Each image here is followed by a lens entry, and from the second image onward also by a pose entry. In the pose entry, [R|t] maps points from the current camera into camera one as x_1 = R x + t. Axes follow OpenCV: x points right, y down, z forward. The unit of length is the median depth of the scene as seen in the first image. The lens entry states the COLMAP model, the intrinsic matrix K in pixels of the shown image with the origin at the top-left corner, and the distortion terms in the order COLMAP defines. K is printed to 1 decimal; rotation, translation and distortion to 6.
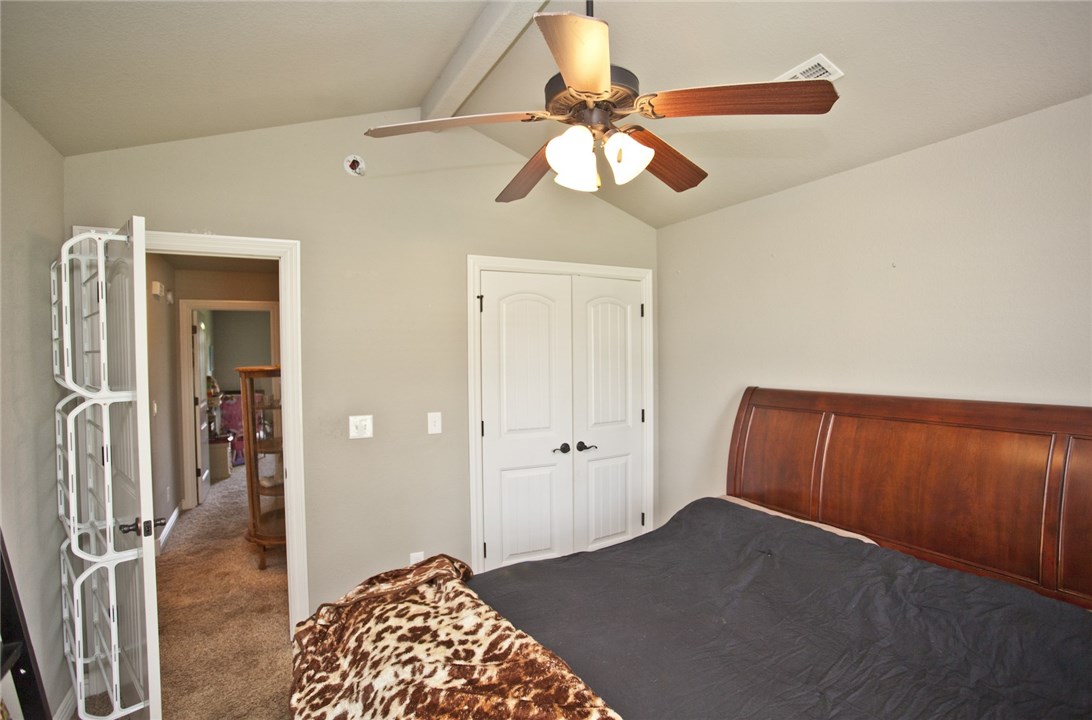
lens RADIAL K [[552.4, 0, 546.0], [0, 552.4, 360.0], [0, 0, 1]] dist [-0.000460, -0.000026]
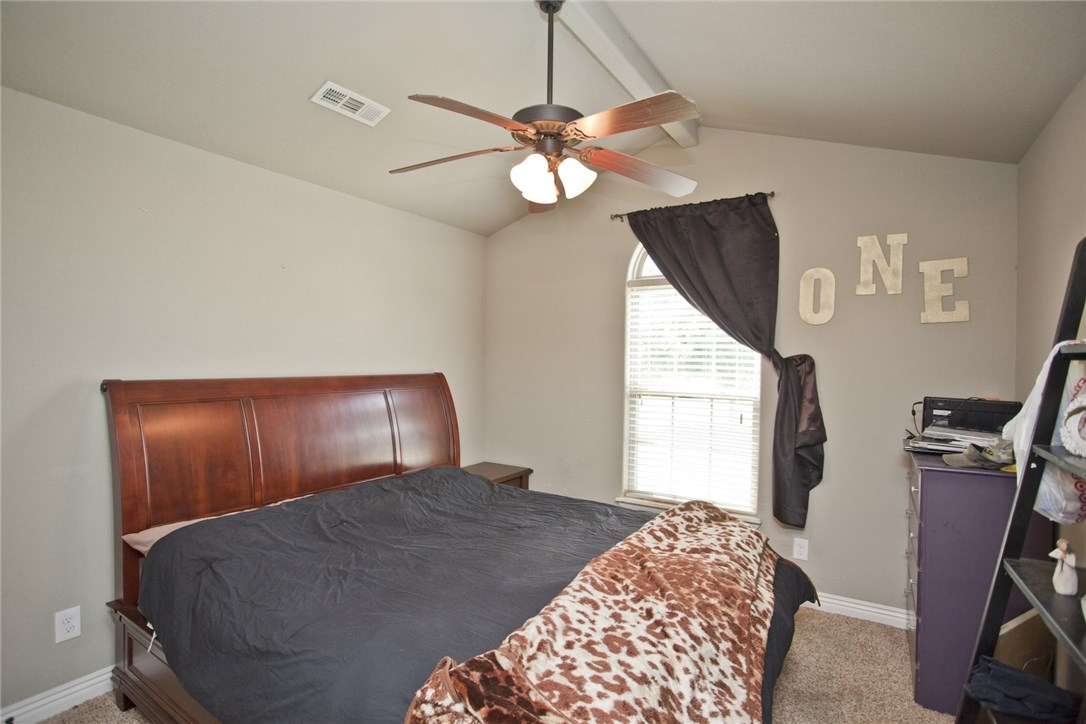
lens RADIAL K [[540.0, 0, 543.0], [0, 540.0, 362.0], [0, 0, 1]] dist [-0.000546, -0.000100]
pose [[-0.504707, 0.005034, 0.863276, -0.889018], [0.009050, 0.999959, -0.000540, 0.052363], [-0.863243, 0.007540, -0.504732, 1.496780]]
